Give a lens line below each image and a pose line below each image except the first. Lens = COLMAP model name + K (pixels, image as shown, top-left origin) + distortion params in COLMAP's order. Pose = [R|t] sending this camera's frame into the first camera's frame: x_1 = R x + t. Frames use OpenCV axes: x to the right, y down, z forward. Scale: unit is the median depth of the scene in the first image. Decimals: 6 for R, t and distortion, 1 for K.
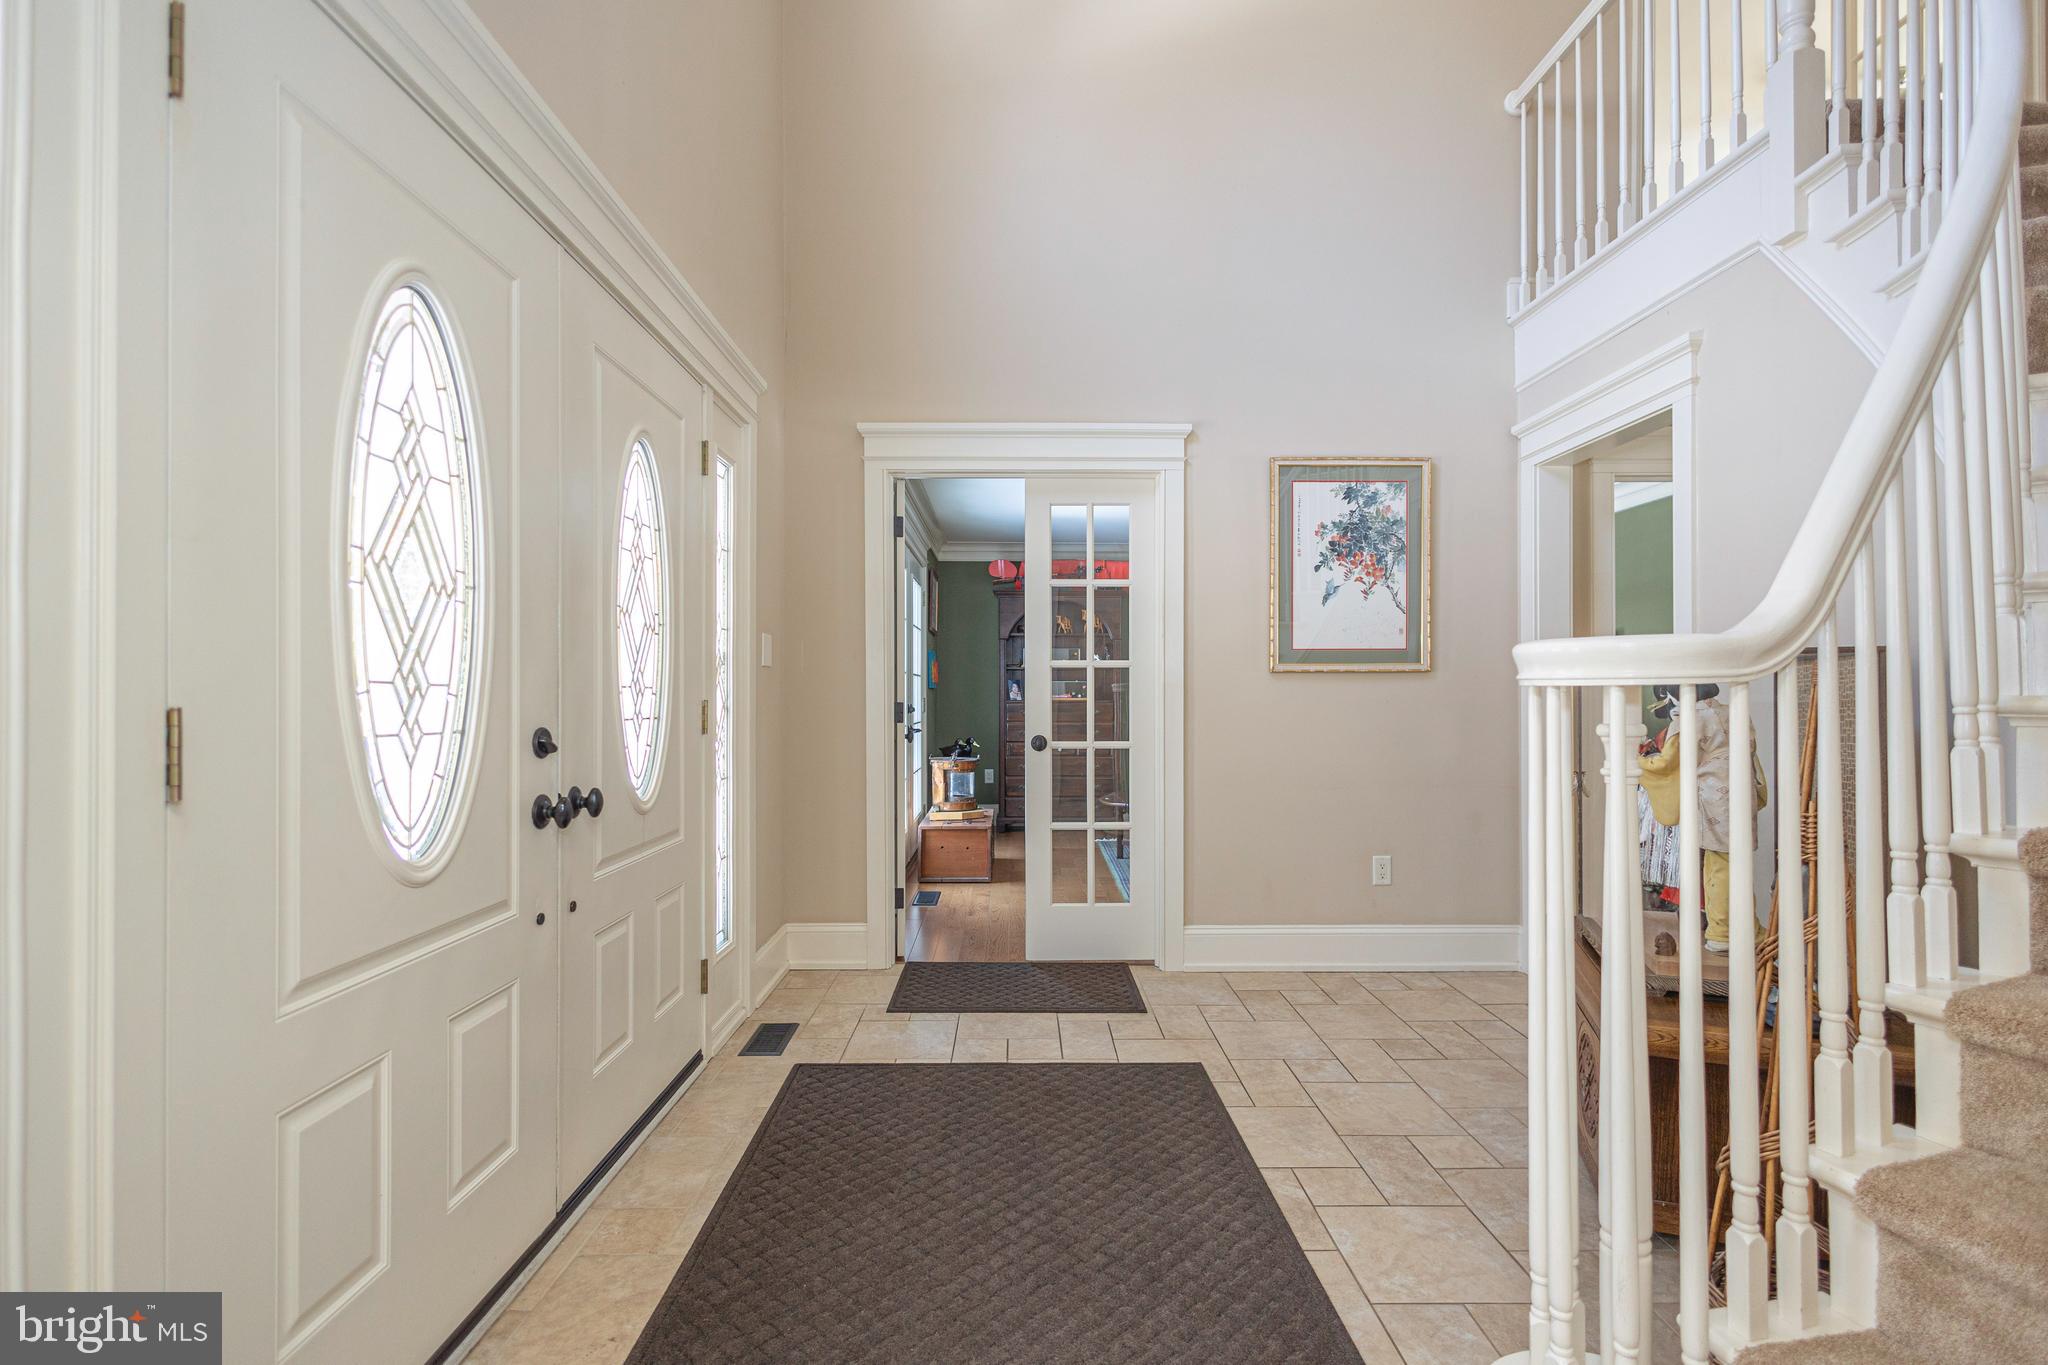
lens RADIAL K [[969.7, 0, 1024.0], [0, 969.7, 682.5], [0, 0, 1]] dist [0.014129, -0.000422]
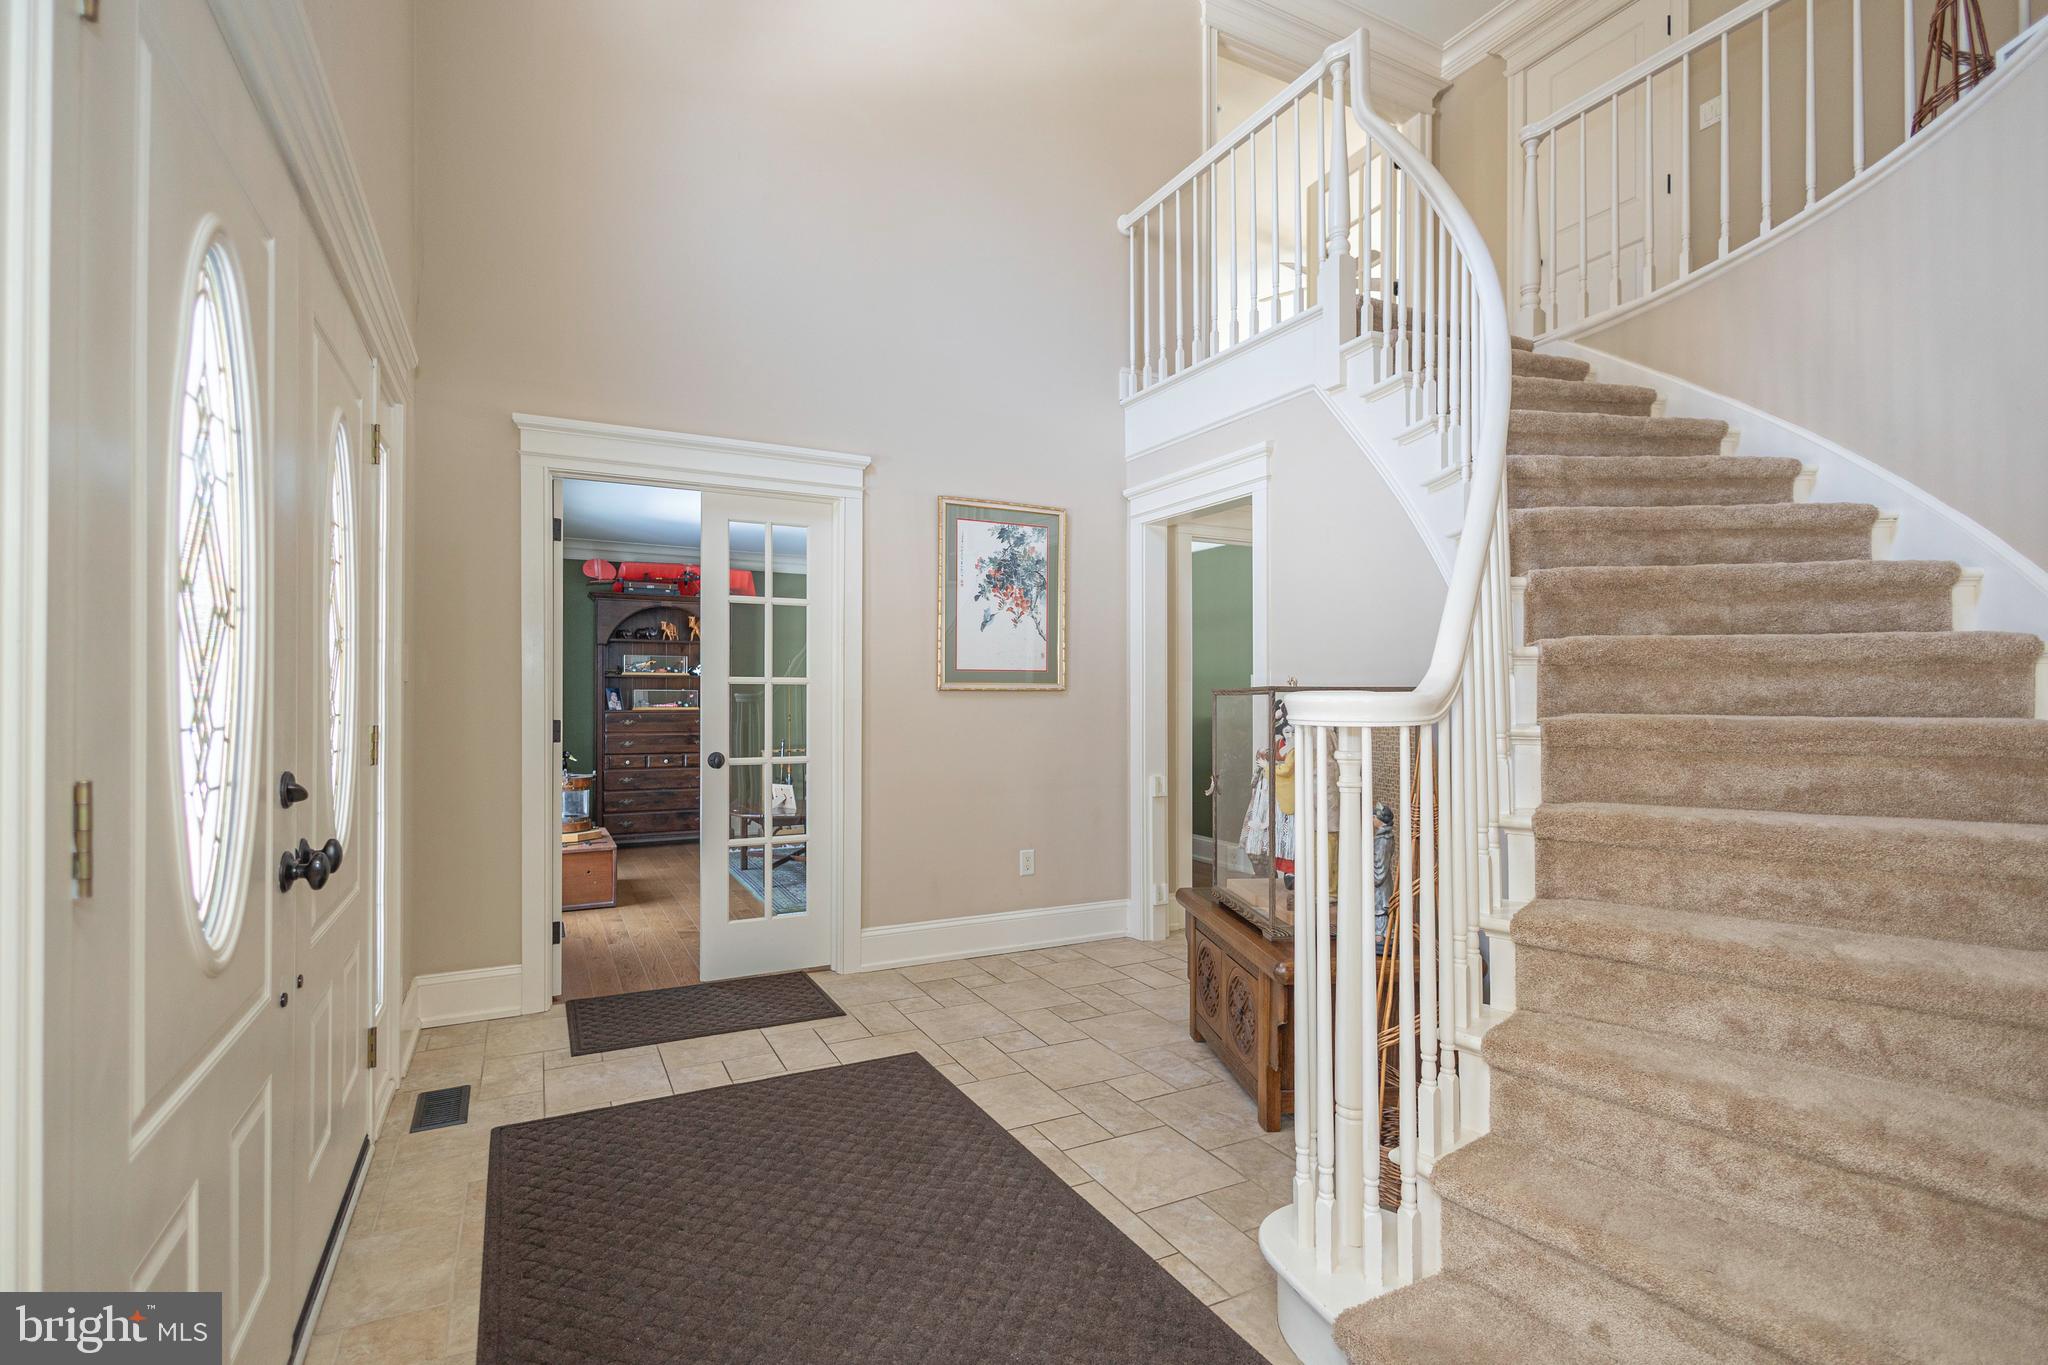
lens RADIAL K [[955.0, 0, 1024.0], [0, 955.0, 682.5], [0, 0, 1]] dist [0.013971, 0.000169]
pose [[0.894748, 0.008984, 0.446481, -0.149707], [-0.007909, 0.999960, -0.004272, -0.016267], [-0.446501, 0.000291, 0.894783, -0.014465]]
